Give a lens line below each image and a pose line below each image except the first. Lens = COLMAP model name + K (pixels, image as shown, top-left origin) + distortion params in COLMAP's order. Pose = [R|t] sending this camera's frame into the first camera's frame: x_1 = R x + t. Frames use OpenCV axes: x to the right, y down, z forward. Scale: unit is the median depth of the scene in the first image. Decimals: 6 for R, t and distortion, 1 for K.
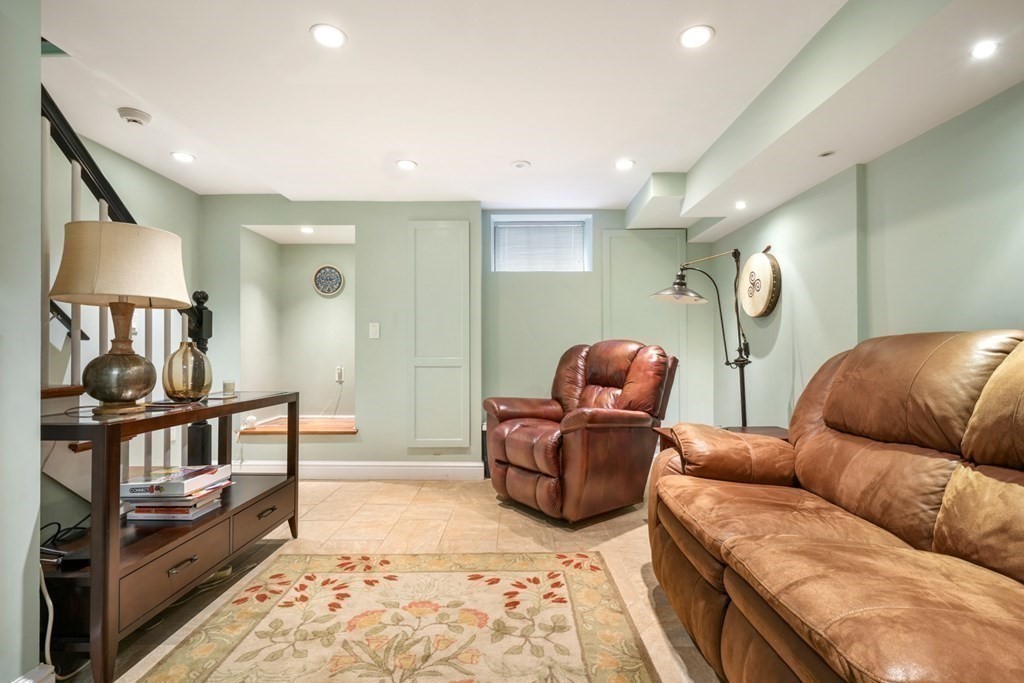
lens RADIAL K [[469.8, 0, 513.7], [0, 469.8, 345.2], [0, 0, 1]] dist [0.003470, 0.000745]
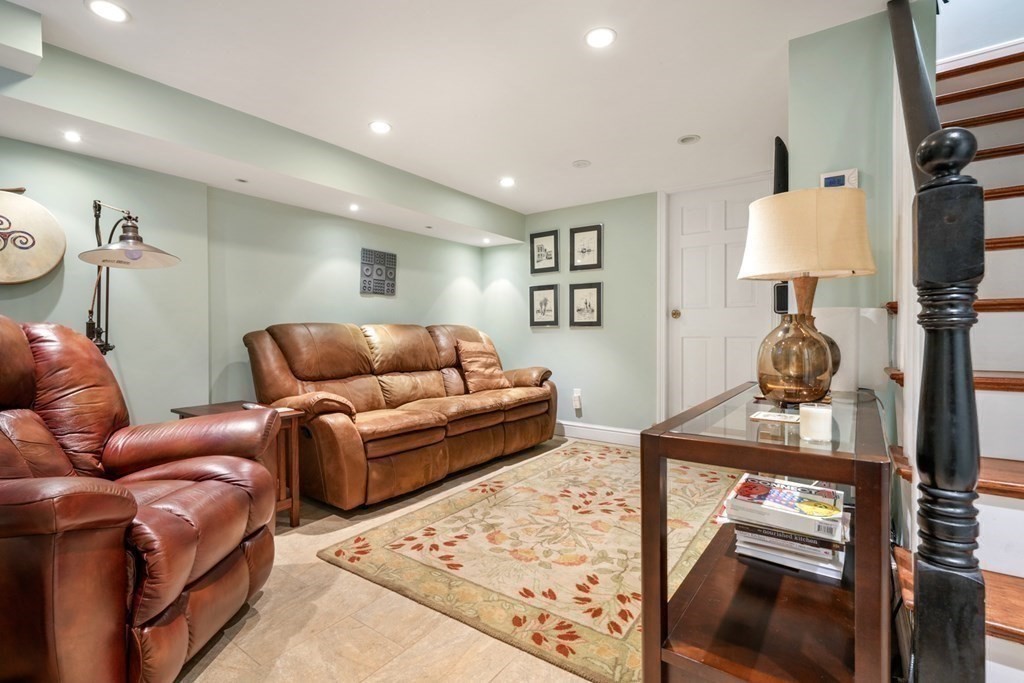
lens RADIAL K [[469.8, 0, 513.9], [0, 469.8, 337.8], [0, 0, 1]] dist [0.003470, 0.000745]
pose [[-0.811334, -0.001689, 0.584580, -0.777866], [-0.004350, 0.999986, -0.003149, 0.030985], [-0.584566, -0.005098, -0.811330, 1.794050]]
